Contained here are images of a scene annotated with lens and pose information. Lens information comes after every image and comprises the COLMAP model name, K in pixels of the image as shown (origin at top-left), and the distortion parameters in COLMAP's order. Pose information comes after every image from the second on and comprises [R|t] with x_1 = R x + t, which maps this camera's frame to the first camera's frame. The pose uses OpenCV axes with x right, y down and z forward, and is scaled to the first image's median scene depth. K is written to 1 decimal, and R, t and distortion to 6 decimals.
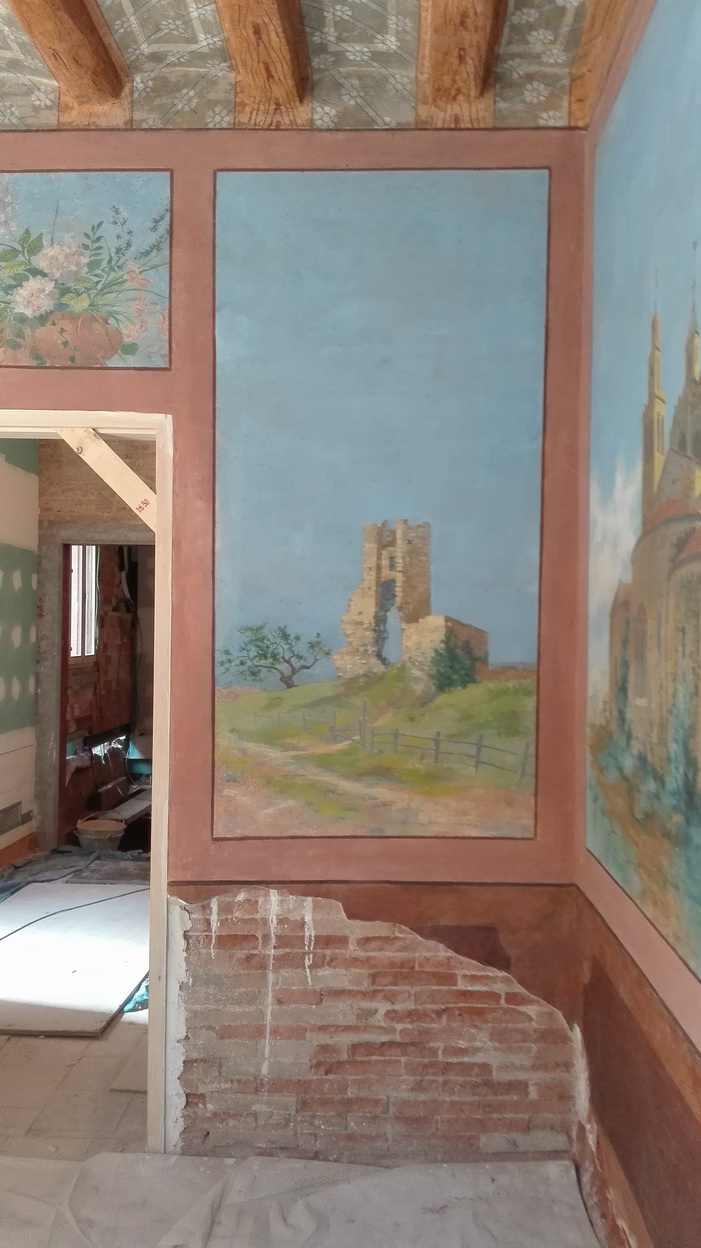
lens RADIAL K [[977.1, 0, 350.5], [0, 977.1, 624.0], [0, 0, 1]] dist [0.026655, -0.187537]
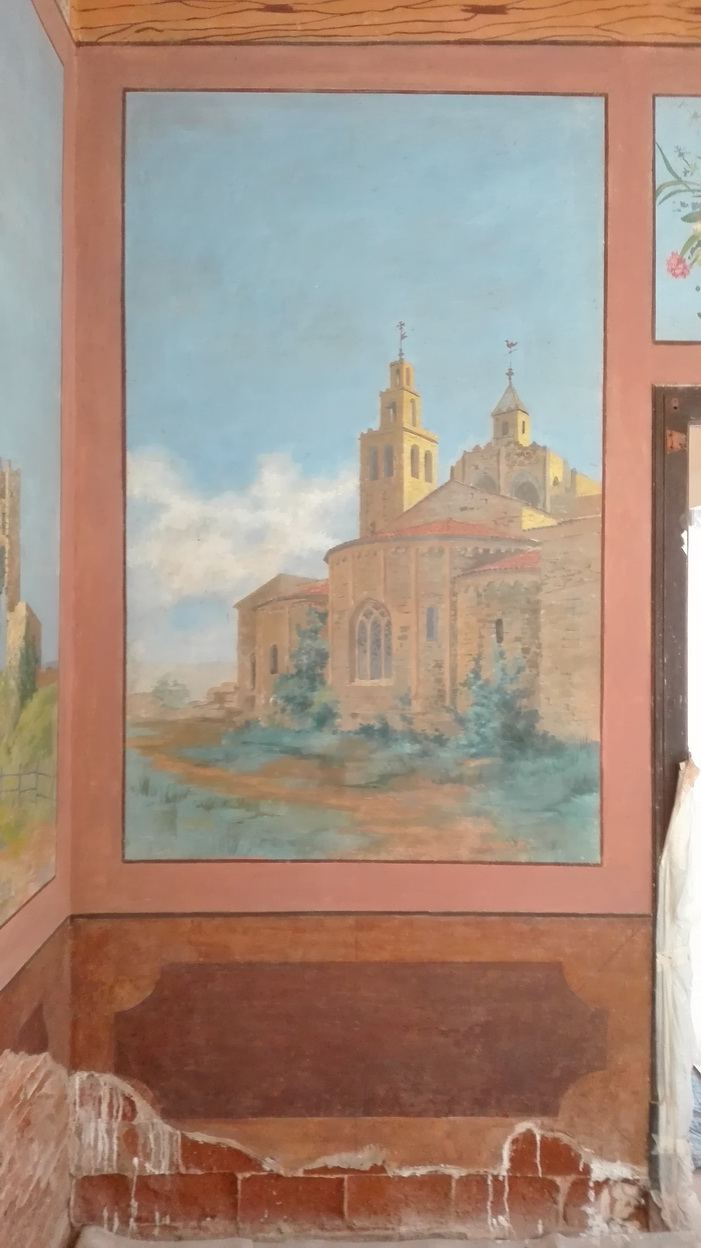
lens RADIAL K [[977.1, 0, 350.5], [0, 977.1, 624.0], [0, 0, 1]] dist [0.006565, -0.101062]
pose [[-0.056586, -0.011789, 0.998328, -0.675942], [-0.016568, 0.999804, 0.010867, -0.003535], [-0.998260, -0.015926, -0.056770, 0.850883]]
